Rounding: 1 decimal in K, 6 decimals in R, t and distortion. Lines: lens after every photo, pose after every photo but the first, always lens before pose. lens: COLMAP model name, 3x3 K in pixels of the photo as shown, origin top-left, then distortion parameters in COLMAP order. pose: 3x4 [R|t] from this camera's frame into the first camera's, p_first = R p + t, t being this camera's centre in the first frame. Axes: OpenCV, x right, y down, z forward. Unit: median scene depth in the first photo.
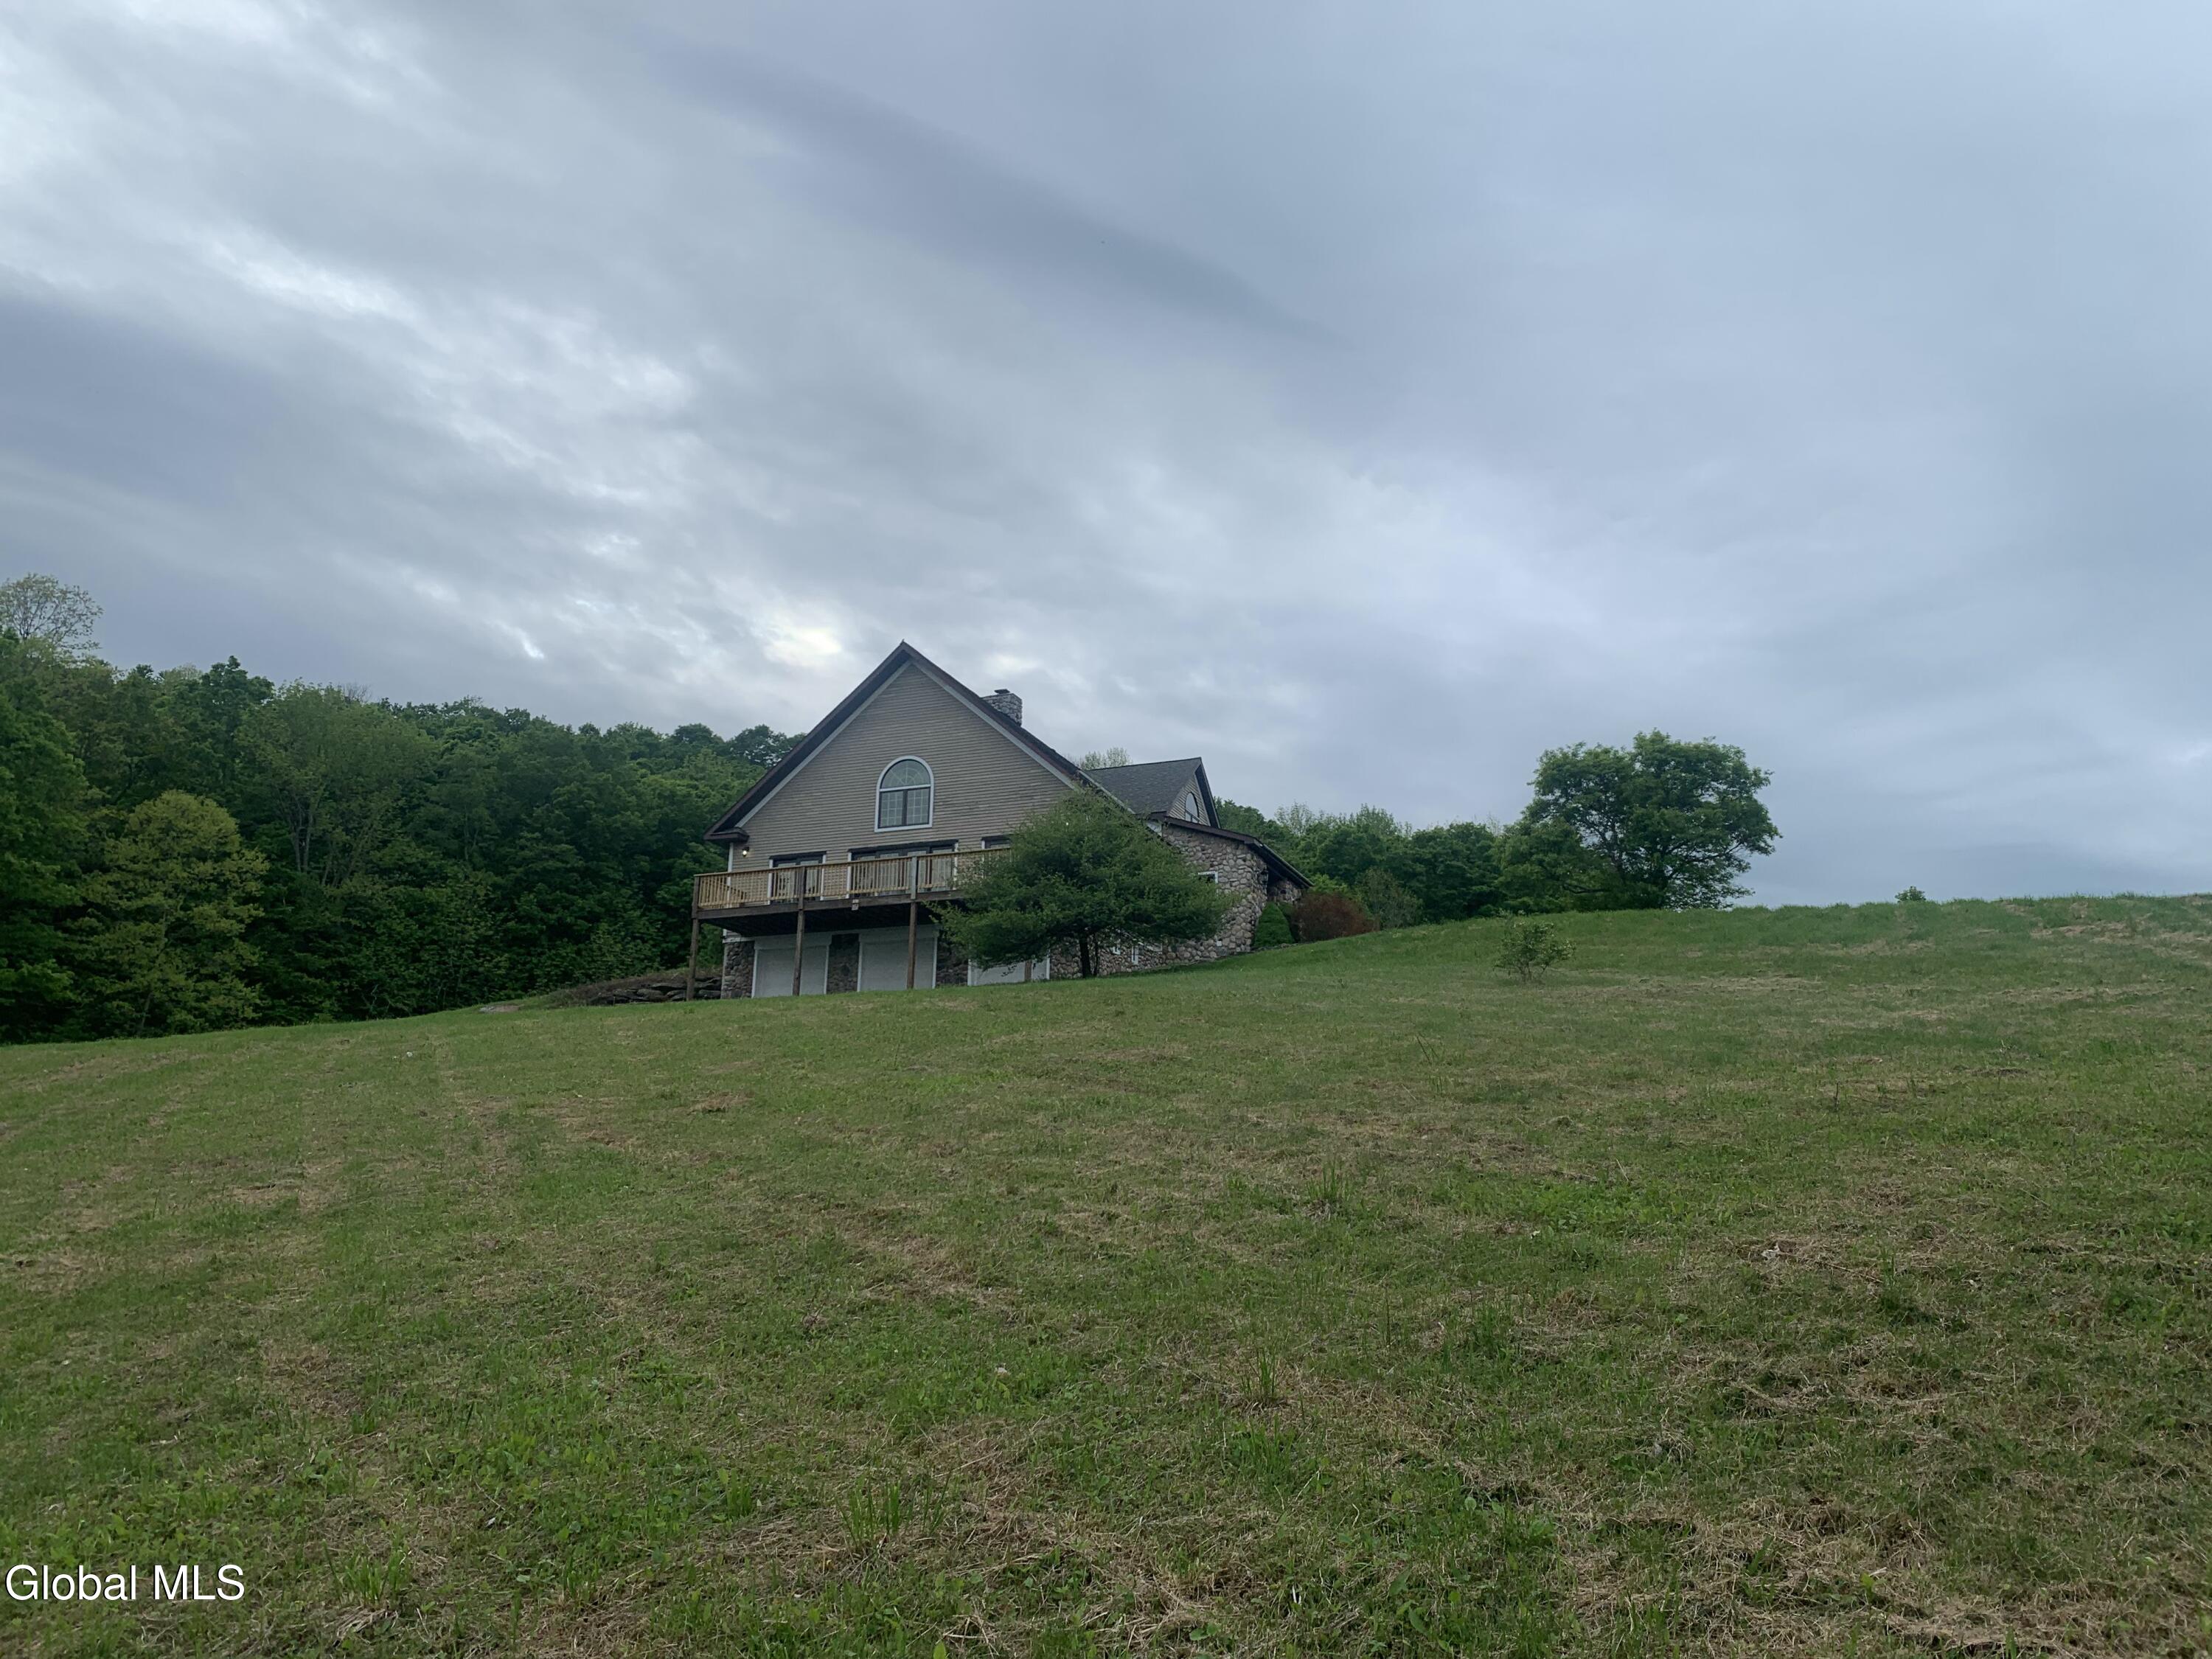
lens RADIAL K [[1687.3, 0, 1086.3], [0, 1687.3, 823.6], [0, 0, 1]] dist [0.046725, -0.043865]
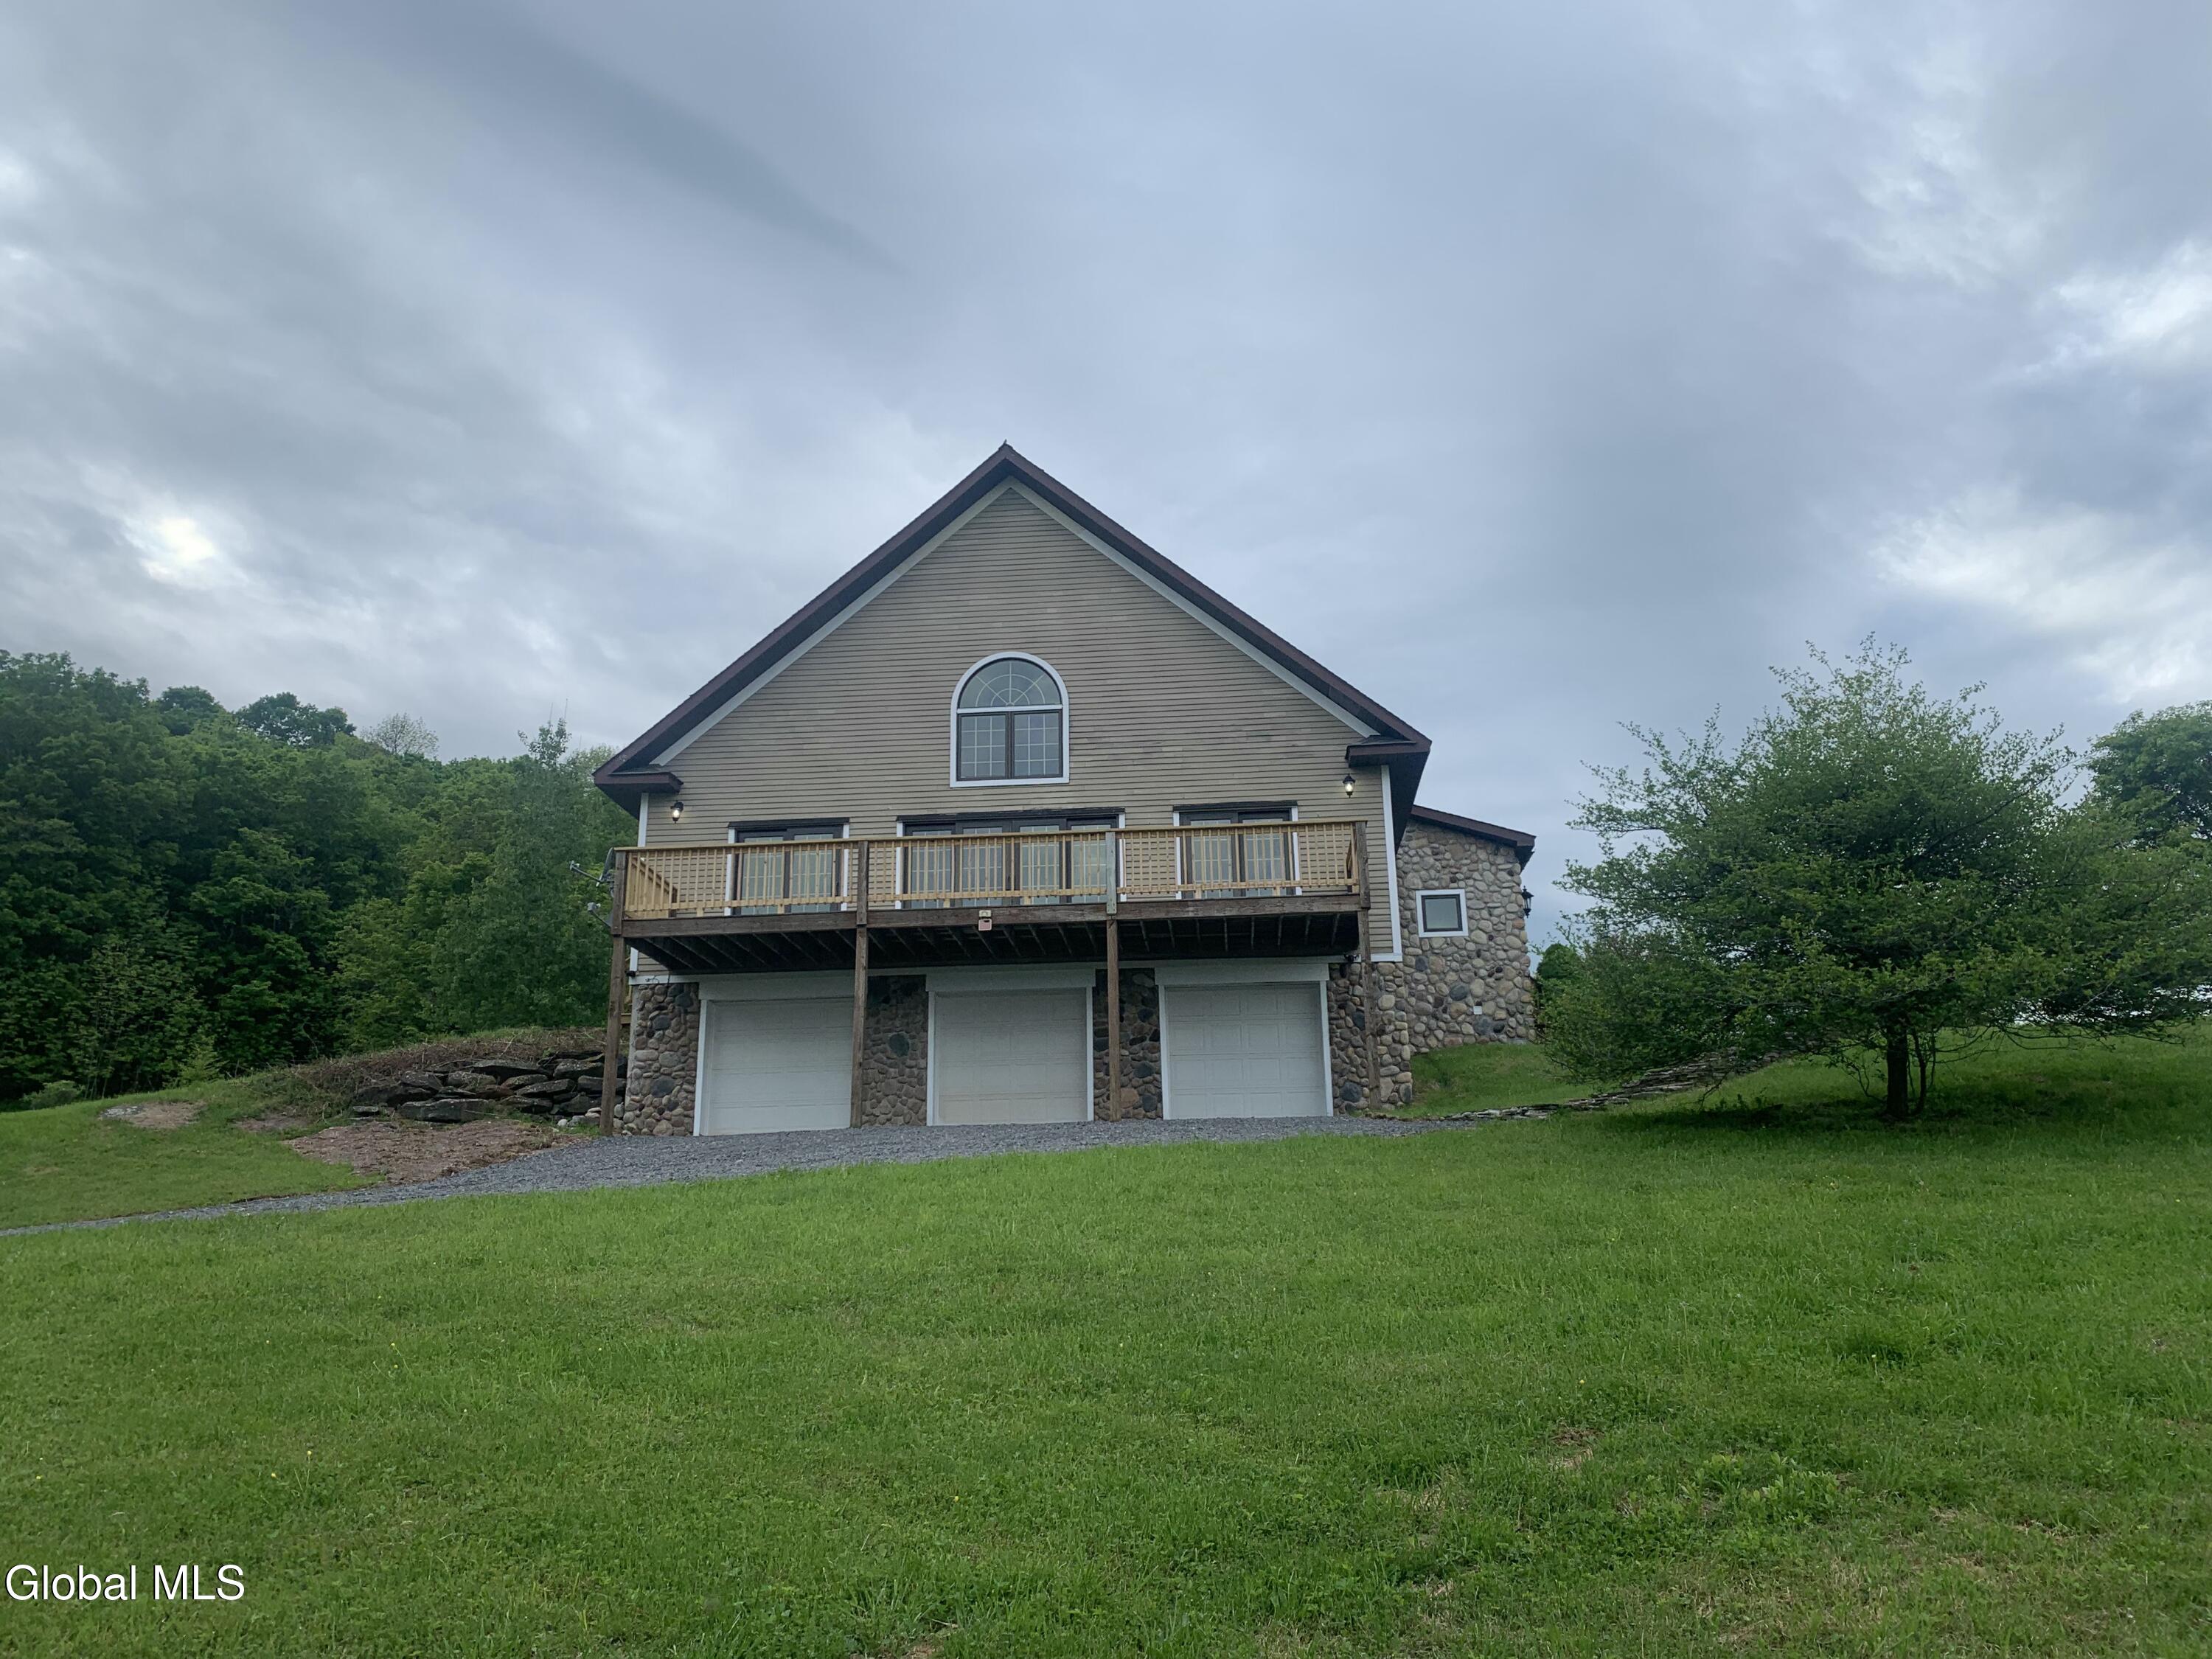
lens RADIAL K [[1691.6, 0, 1137.3], [0, 1691.6, 810.6], [0, 0, 1]] dist [0.003706, 0.000418]
pose [[0.949158, 0.055174, 0.309928, -0.231075], [-0.046531, 0.998296, -0.035218, 0.028253], [-0.311343, 0.019006, 0.950108, 0.458061]]
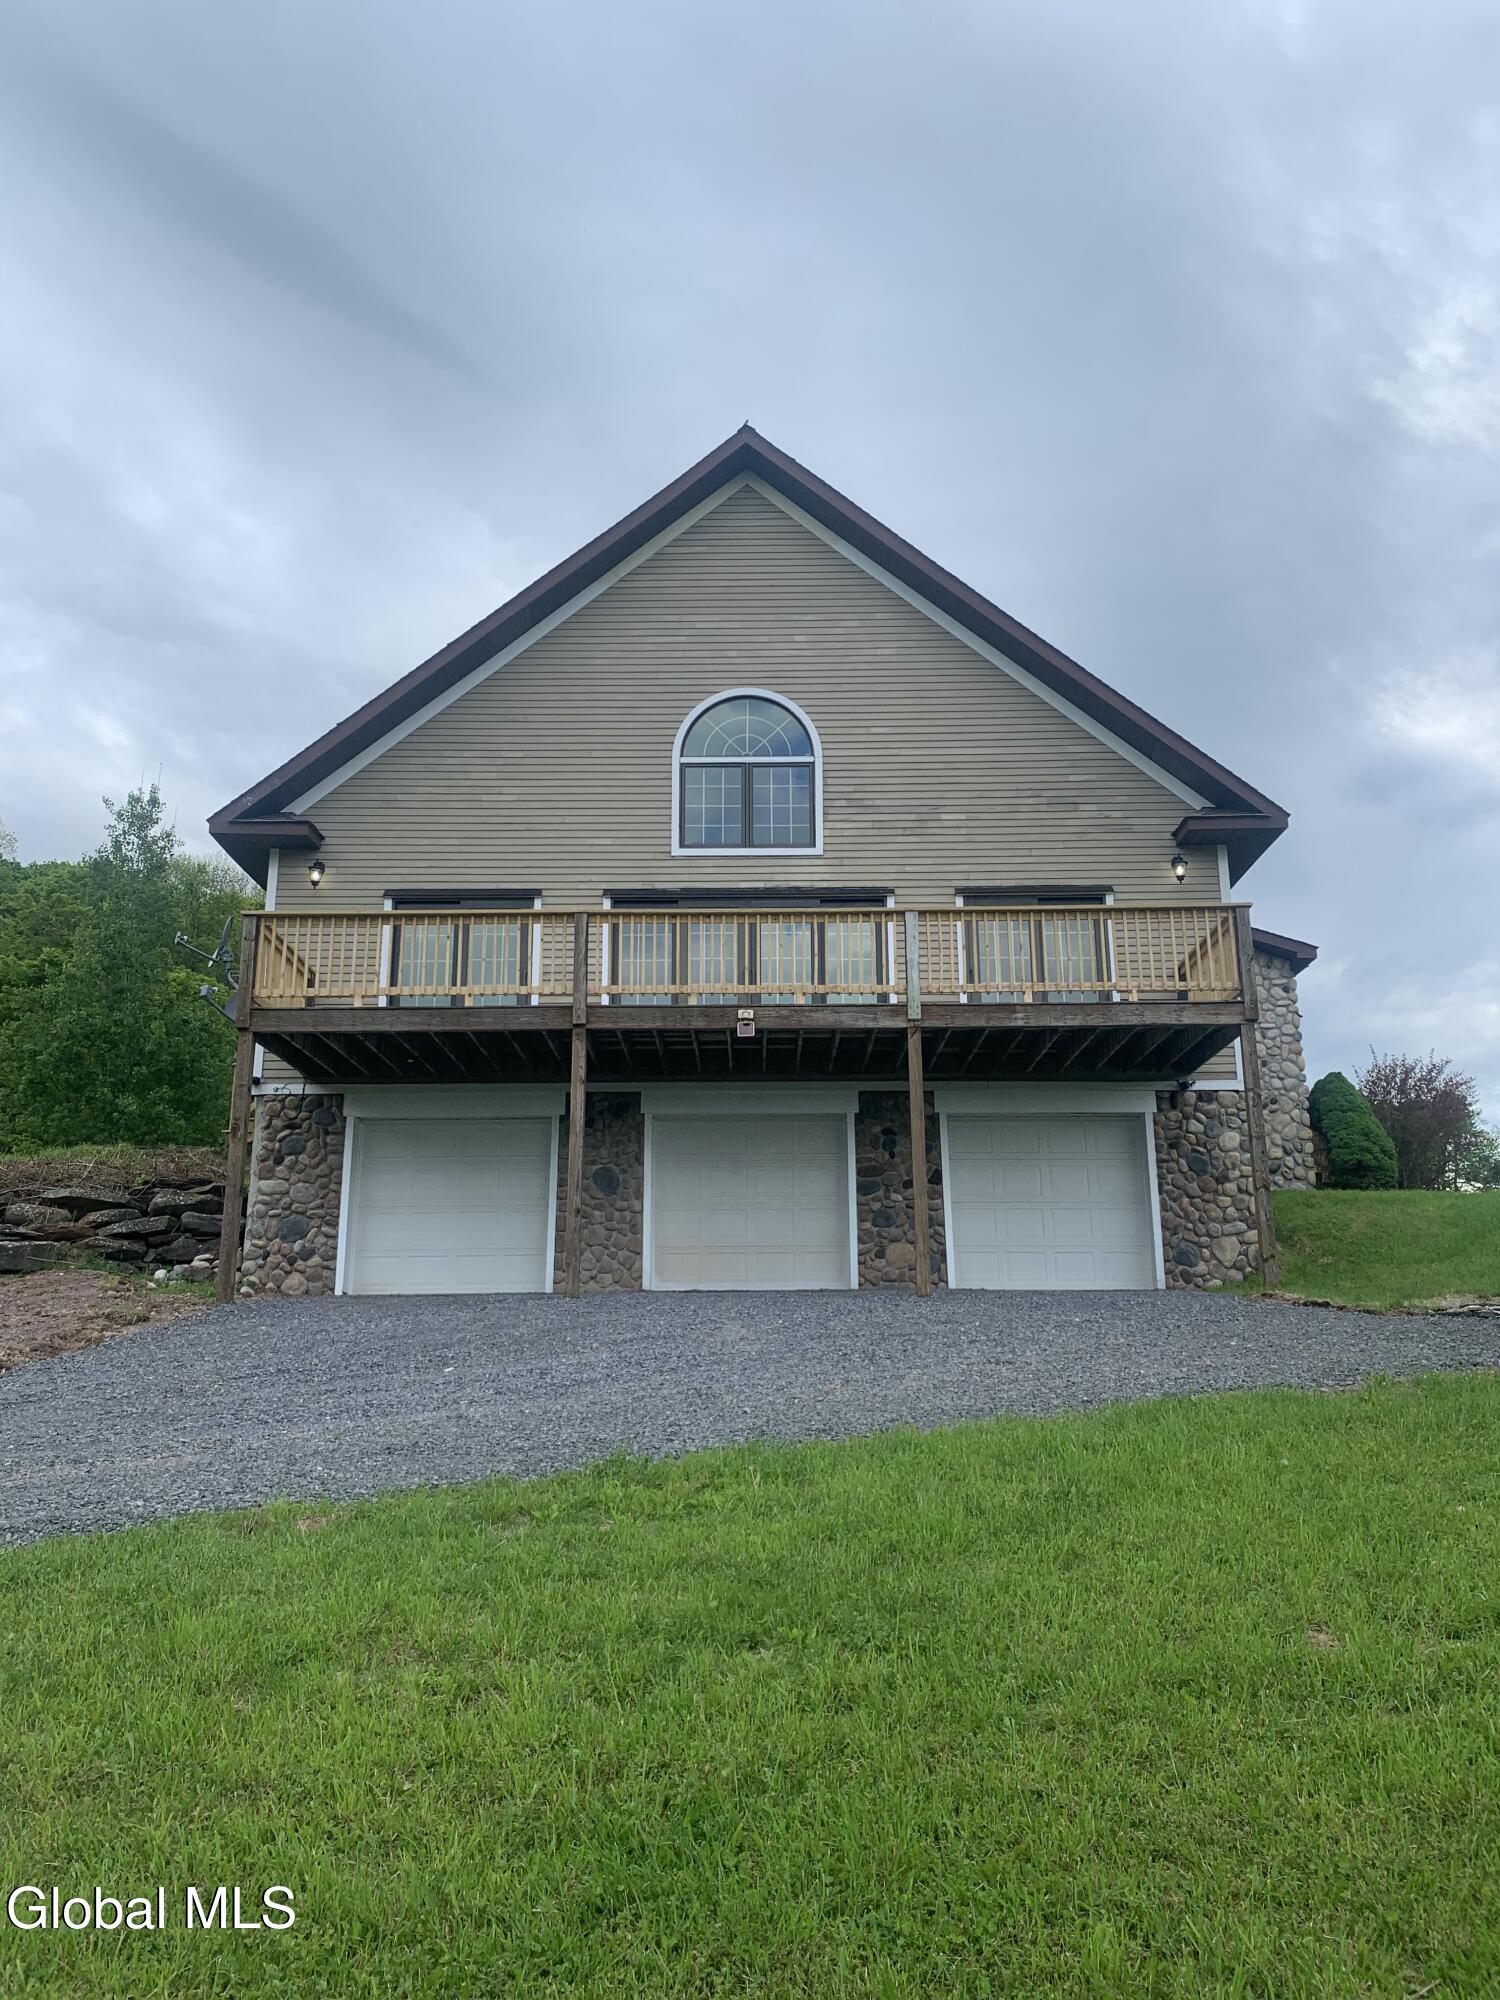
lens RADIAL K [[1529.5, 0, 777.1], [0, 1529.5, 995.3], [0, 0, 1]] dist [0.003706, 0.000418]
pose [[0.923679, 0.071693, 0.376402, -0.238162], [-0.075827, 0.997114, -0.003840, 0.039042], [-0.375590, -0.024994, 0.926449, 0.620013]]
